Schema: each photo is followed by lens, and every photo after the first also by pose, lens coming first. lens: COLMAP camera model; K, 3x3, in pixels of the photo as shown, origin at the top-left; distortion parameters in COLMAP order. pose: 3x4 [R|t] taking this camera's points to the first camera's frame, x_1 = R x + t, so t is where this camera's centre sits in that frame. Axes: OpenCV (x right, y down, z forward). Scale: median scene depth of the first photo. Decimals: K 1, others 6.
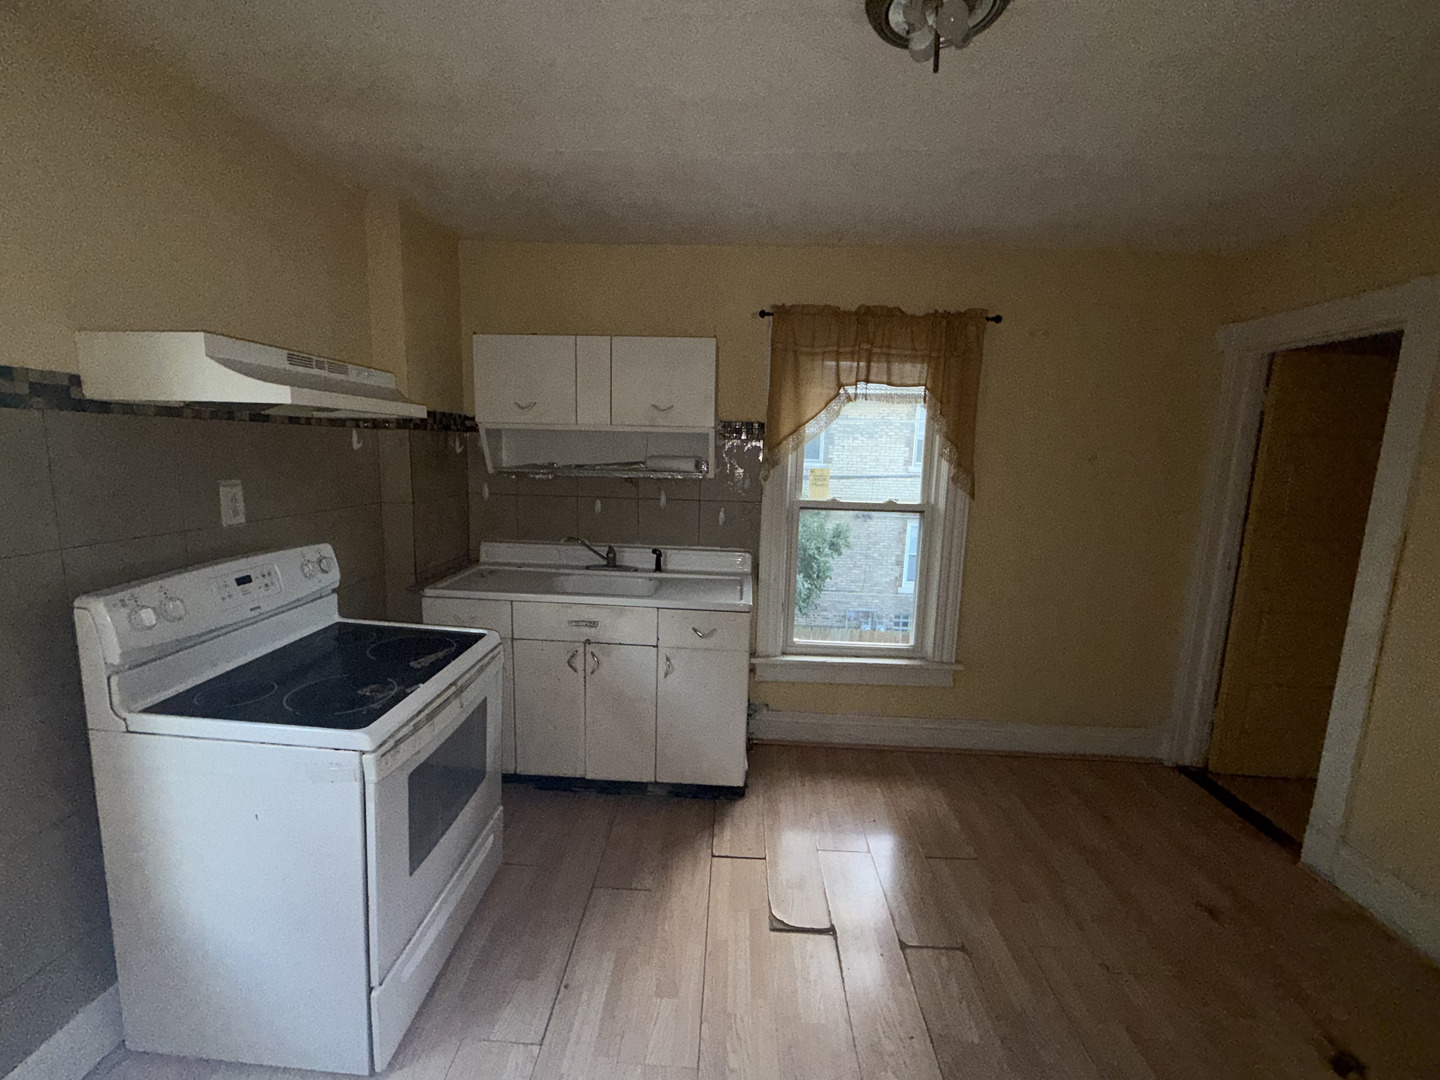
lens RADIAL K [[602.7, 0, 720.0], [0, 602.7, 540.0], [0, 0, 1]] dist [-0.001219, -0.000219]
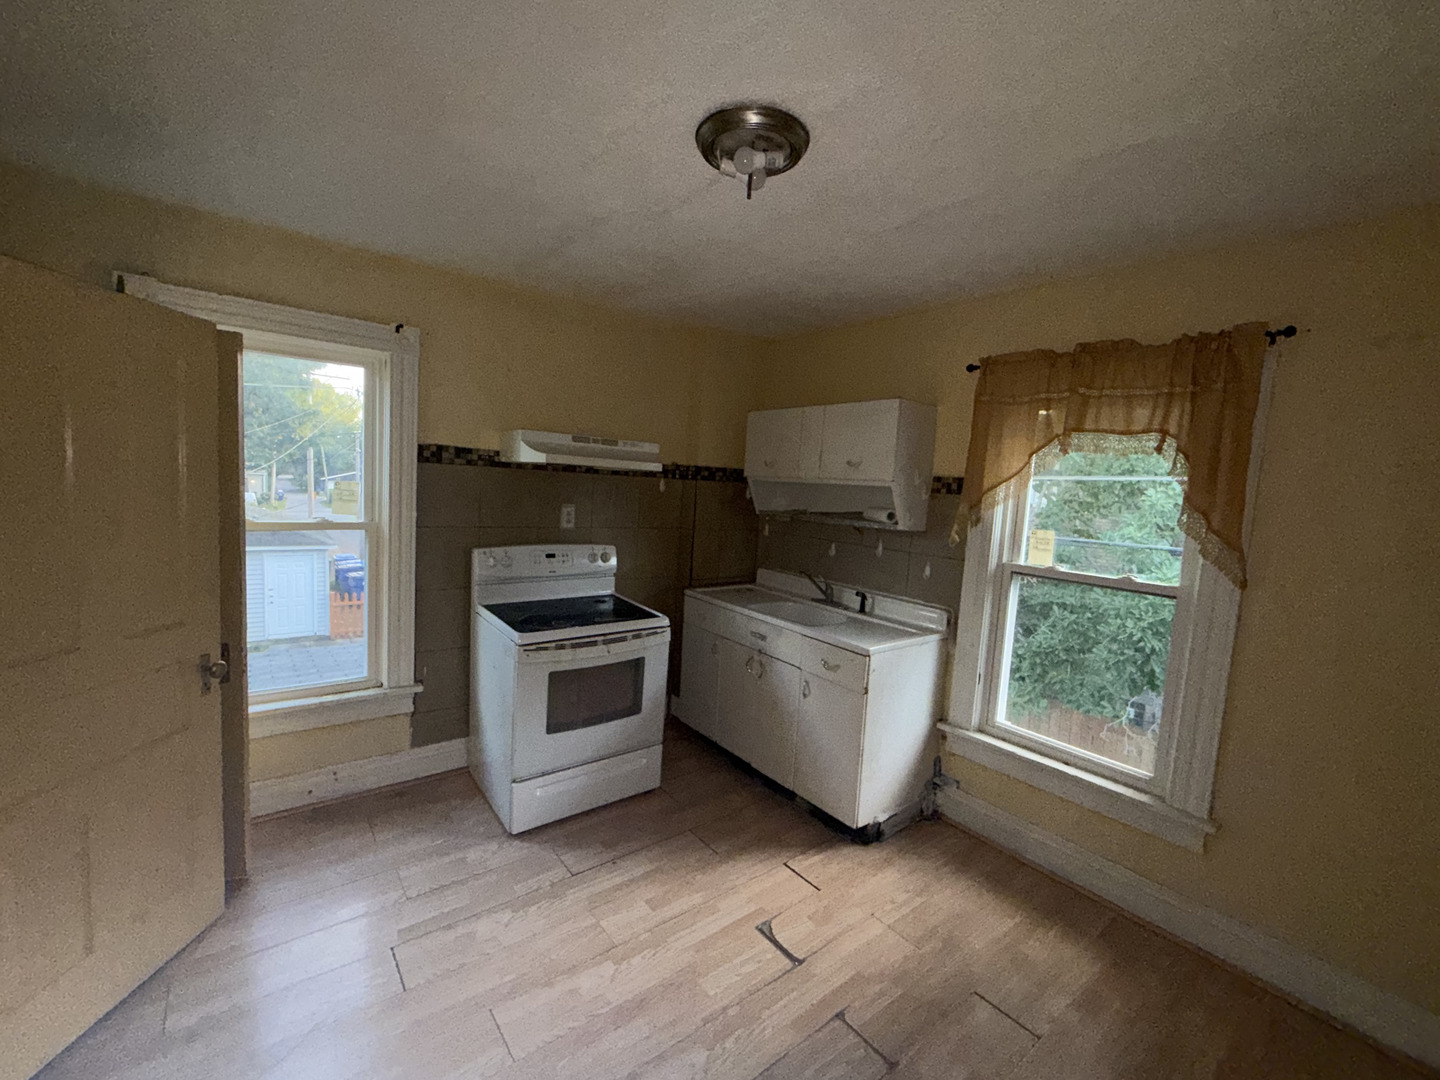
lens RADIAL K [[602.0, 0, 720.0], [0, 602.0, 540.0], [0, 0, 1]] dist [0.000333, 0.000026]
pose [[0.650823, 0.083430, -0.754632, 0.573863], [-0.157833, 0.987097, -0.026990, -0.008472], [0.742643, 0.136672, 0.655593, 0.092980]]
